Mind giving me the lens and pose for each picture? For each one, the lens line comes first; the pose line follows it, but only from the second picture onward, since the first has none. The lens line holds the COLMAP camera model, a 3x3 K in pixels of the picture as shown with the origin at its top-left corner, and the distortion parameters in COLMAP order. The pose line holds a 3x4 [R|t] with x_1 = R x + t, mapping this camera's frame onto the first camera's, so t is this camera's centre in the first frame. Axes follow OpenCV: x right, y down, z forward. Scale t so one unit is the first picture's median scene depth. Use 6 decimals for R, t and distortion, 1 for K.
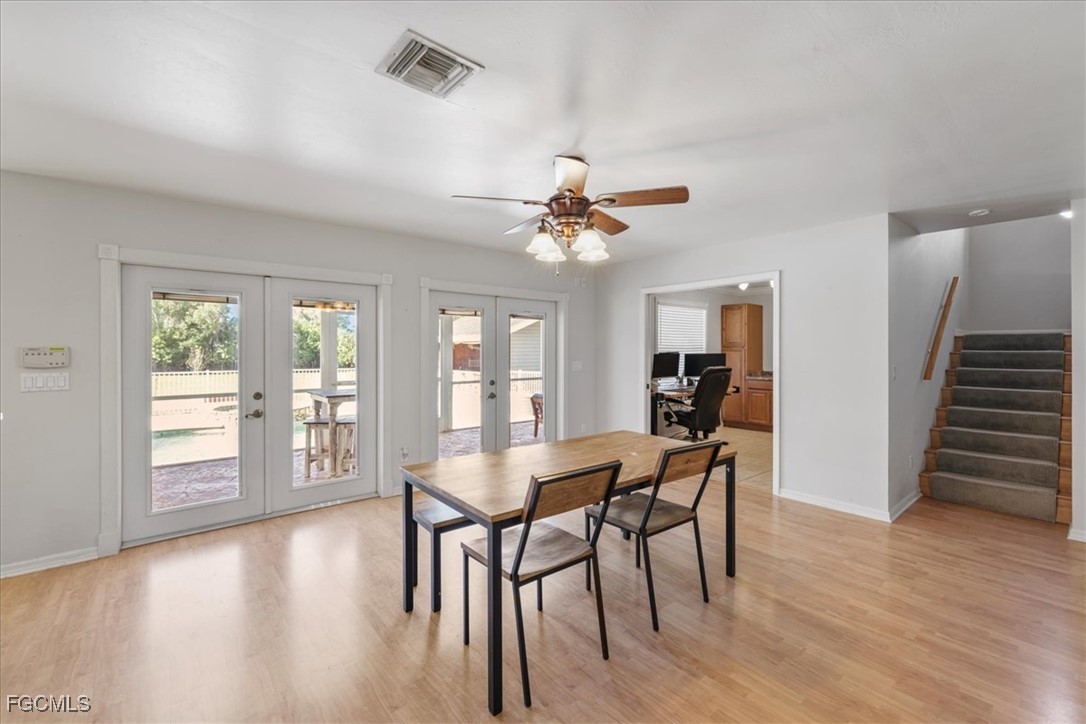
lens RADIAL K [[458.4, 0, 548.6], [0, 458.4, 352.0], [0, 0, 1]] dist [0.004495, 0.000447]
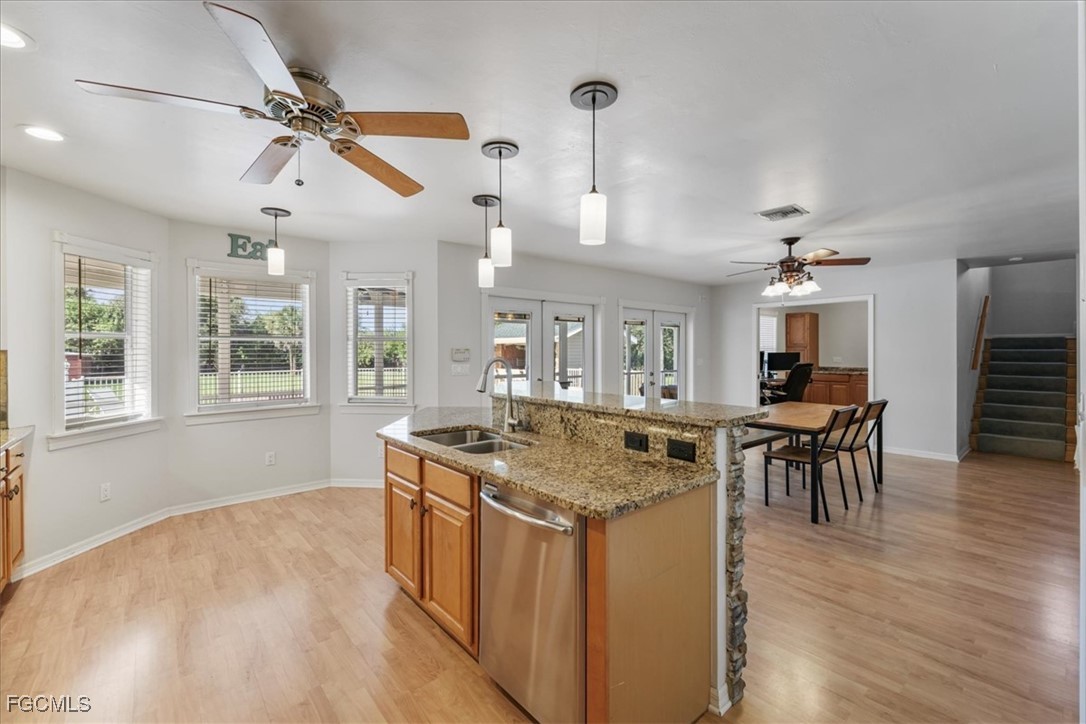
lens RADIAL K [[458.4, 0, 543.5], [0, 458.4, 354.6], [0, 0, 1]] dist [0.004495, 0.000447]
pose [[0.999905, -0.002625, 0.013507, -0.528123], [0.002559, 0.999985, 0.004884, 0.002136], [-0.013520, -0.004849, 0.999897, -0.410675]]
